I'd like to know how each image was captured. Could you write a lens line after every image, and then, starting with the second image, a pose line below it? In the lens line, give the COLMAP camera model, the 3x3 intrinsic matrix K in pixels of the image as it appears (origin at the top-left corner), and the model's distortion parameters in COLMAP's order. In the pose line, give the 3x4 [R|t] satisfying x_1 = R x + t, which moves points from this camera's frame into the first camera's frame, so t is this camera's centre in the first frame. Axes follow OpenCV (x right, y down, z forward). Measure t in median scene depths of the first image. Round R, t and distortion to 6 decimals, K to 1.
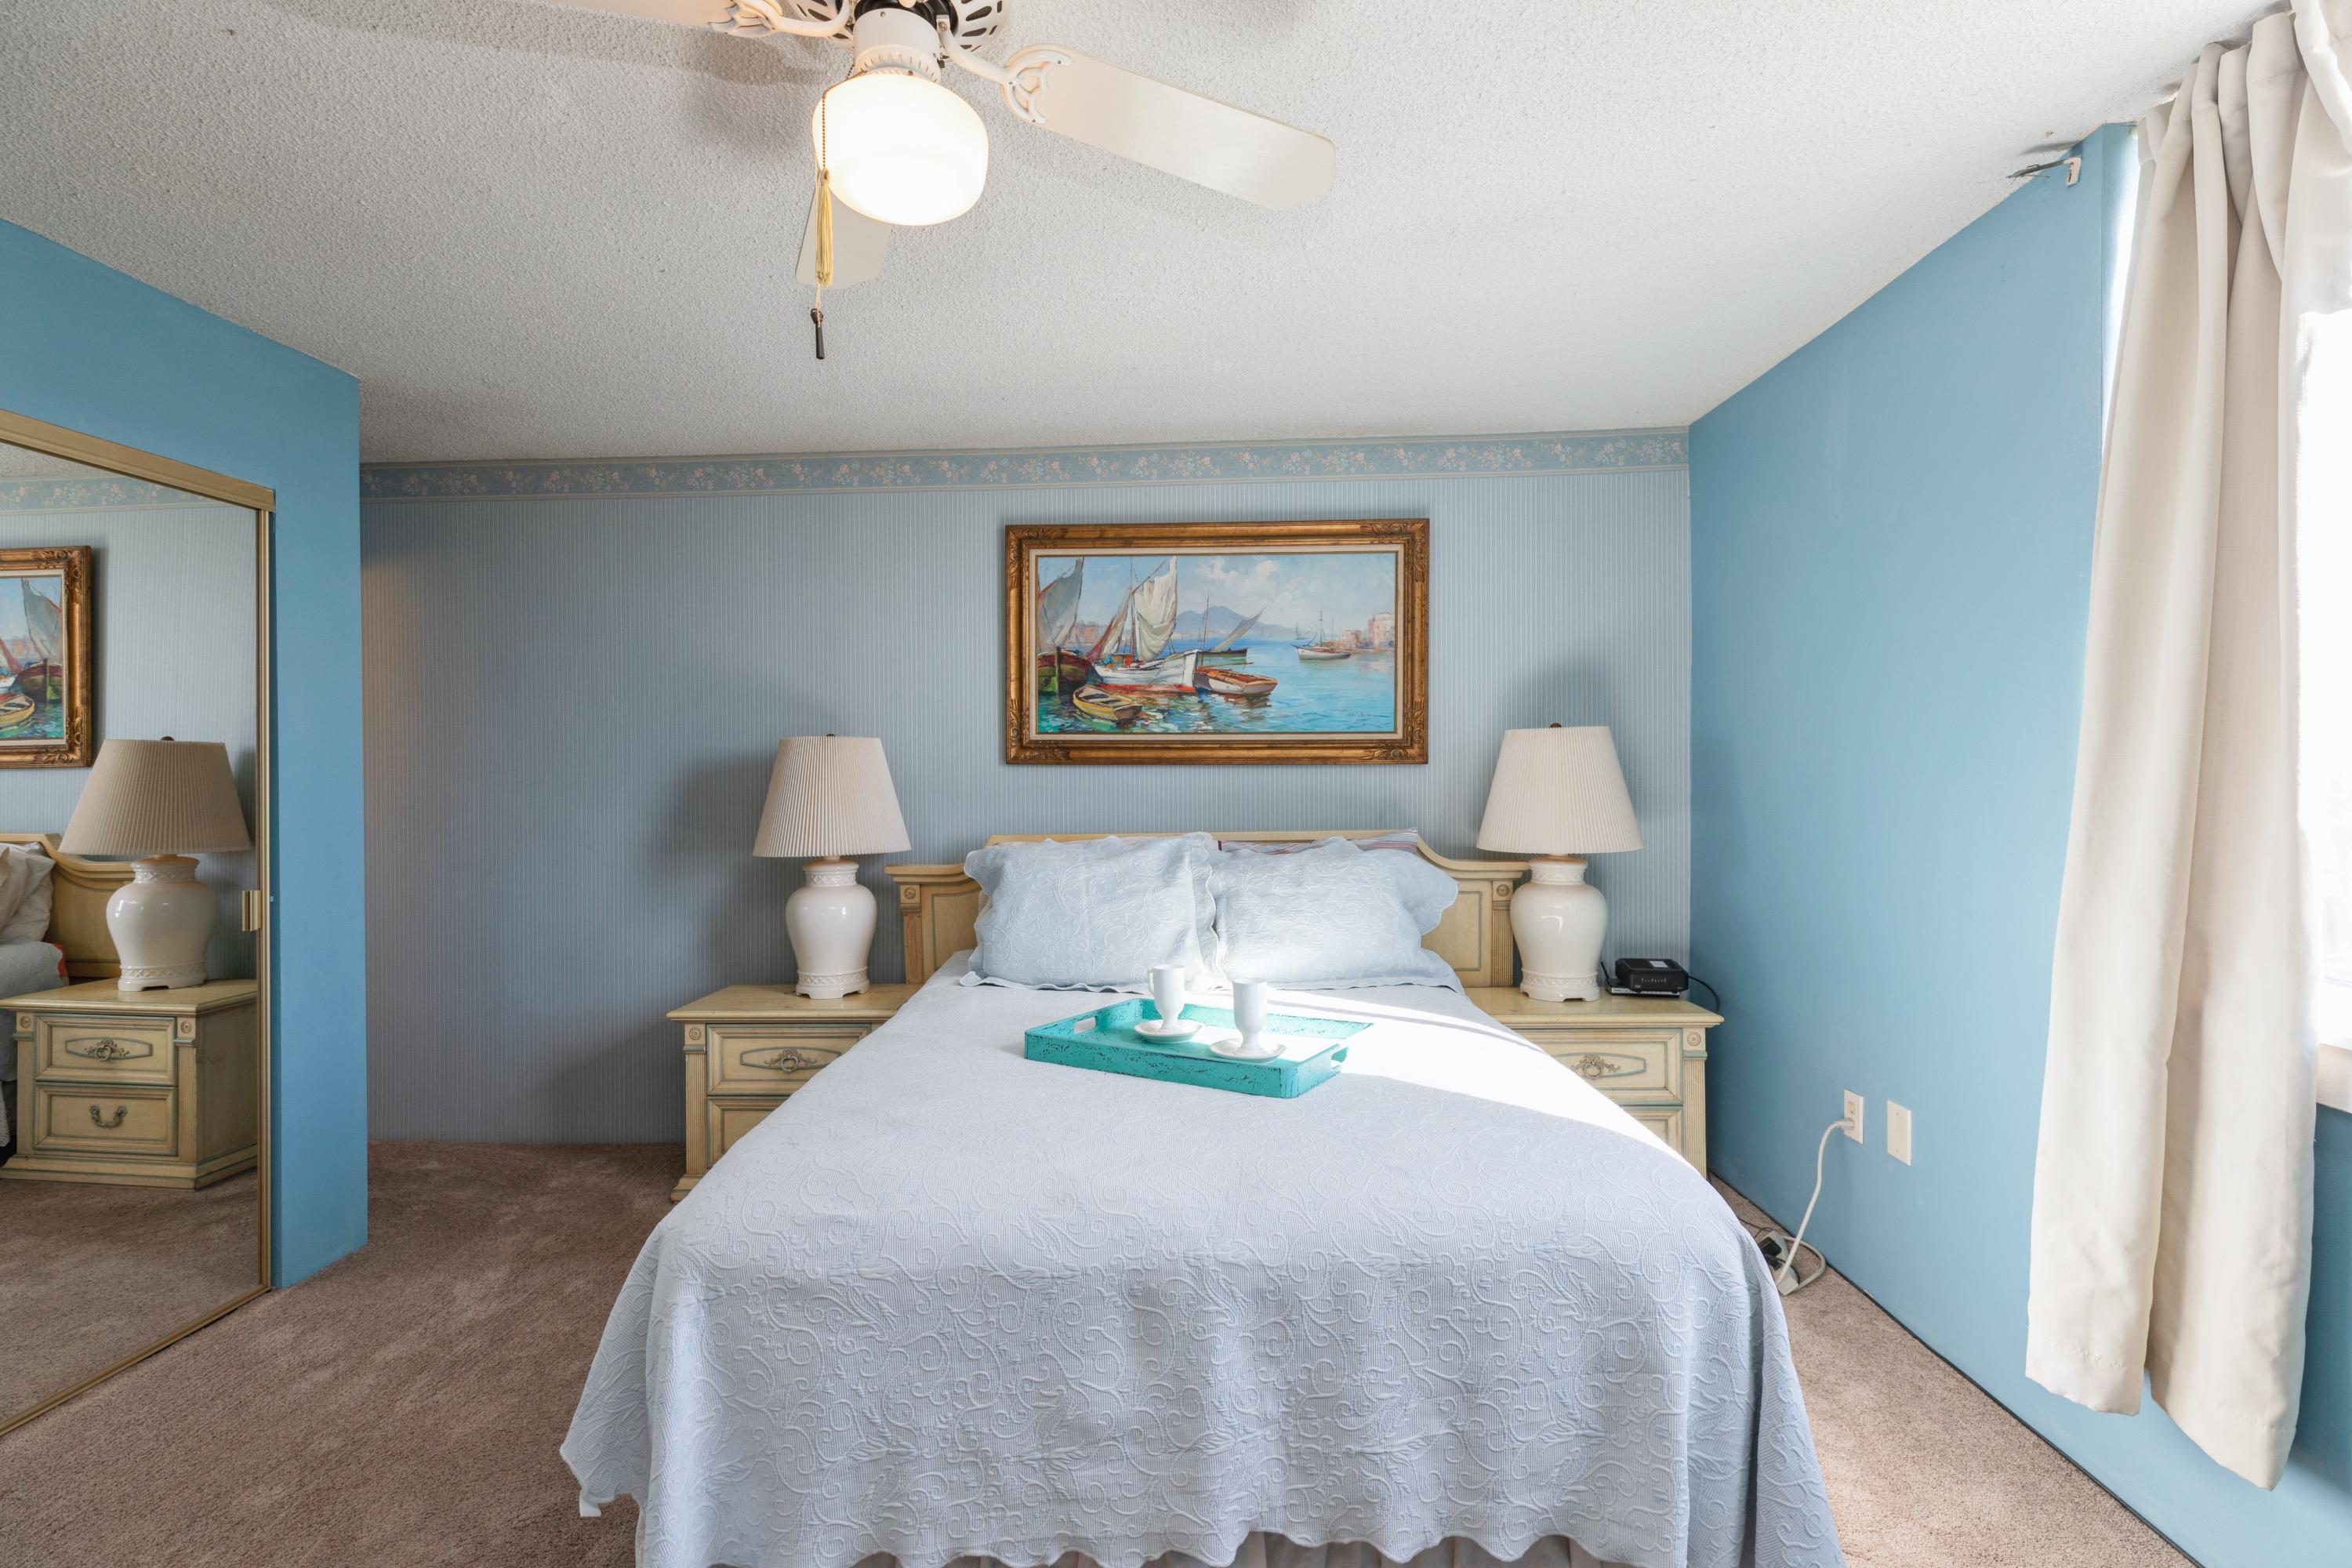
lens RADIAL K [[1049.0, 0, 1164.3], [0, 1049.0, 793.5], [0, 0, 1]] dist [0.002091, -0.000473]
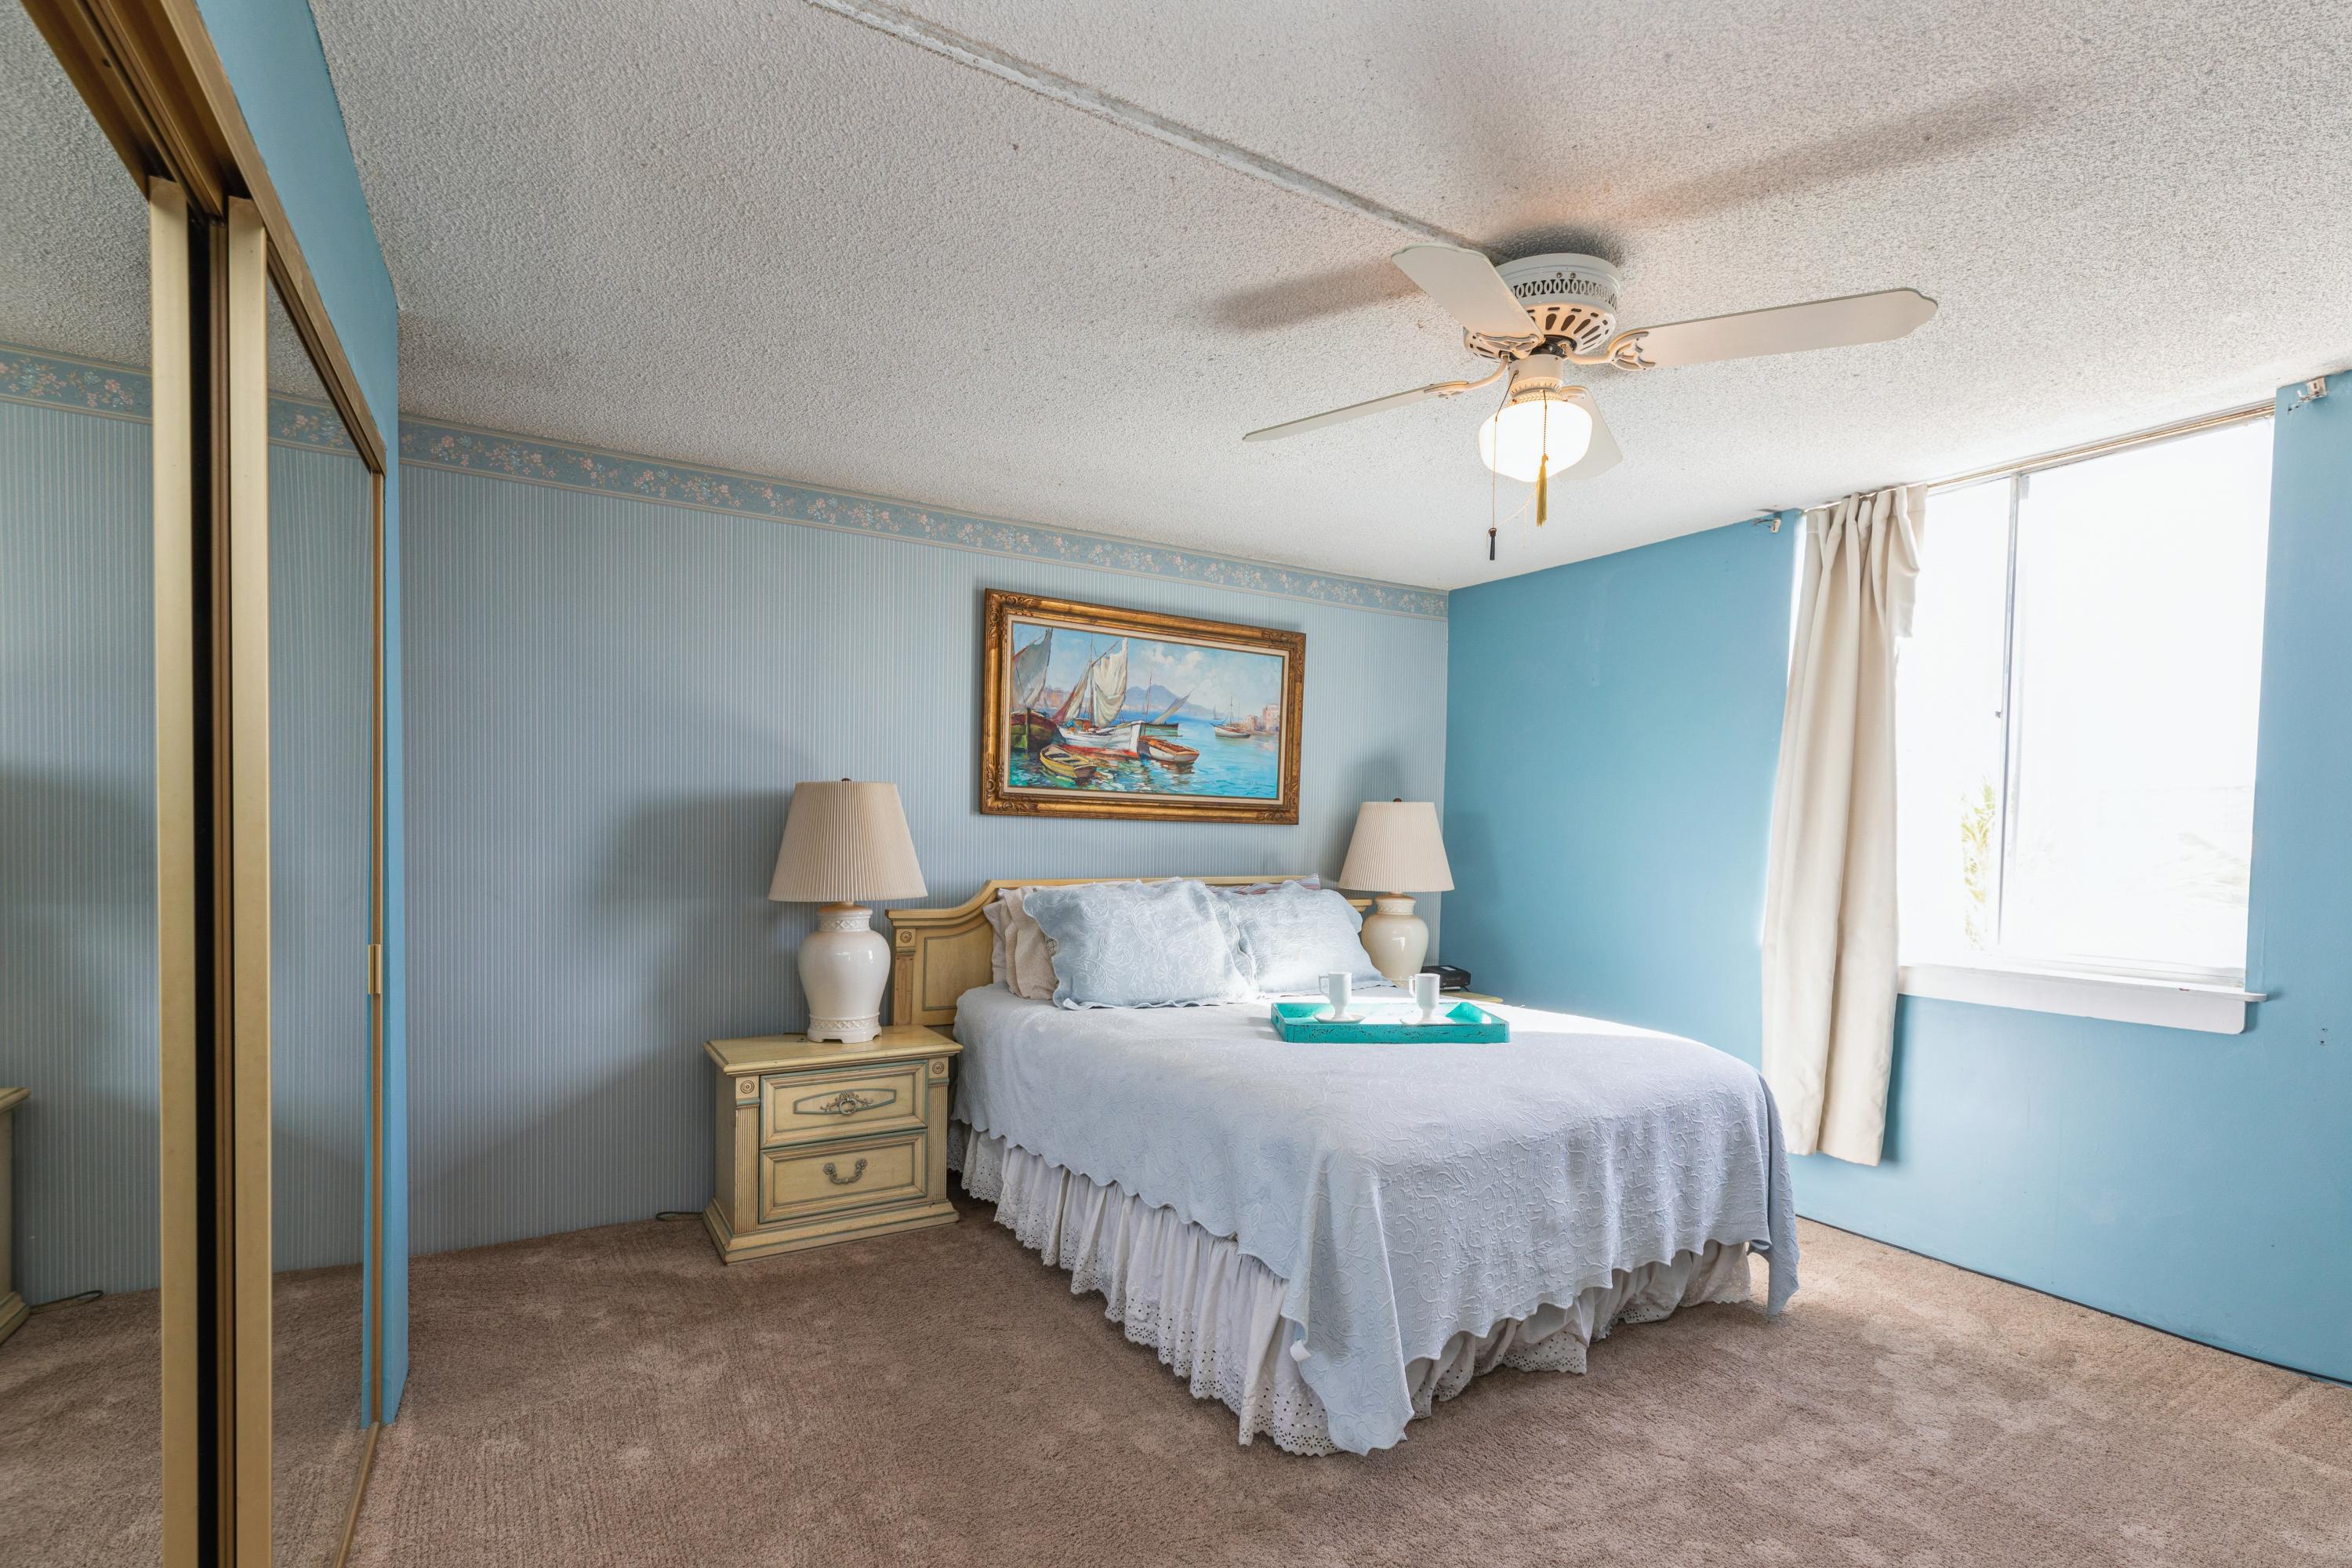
lens RADIAL K [[1093.9, 0, 1180.7], [0, 1093.9, 884.0], [0, 0, 1]] dist [0.000730, -0.000226]
pose [[0.832660, -0.002059, 0.553780, -0.606899], [-0.015877, 0.999493, 0.027589, 0.009438], [-0.553556, -0.031765, 0.832206, -0.038495]]
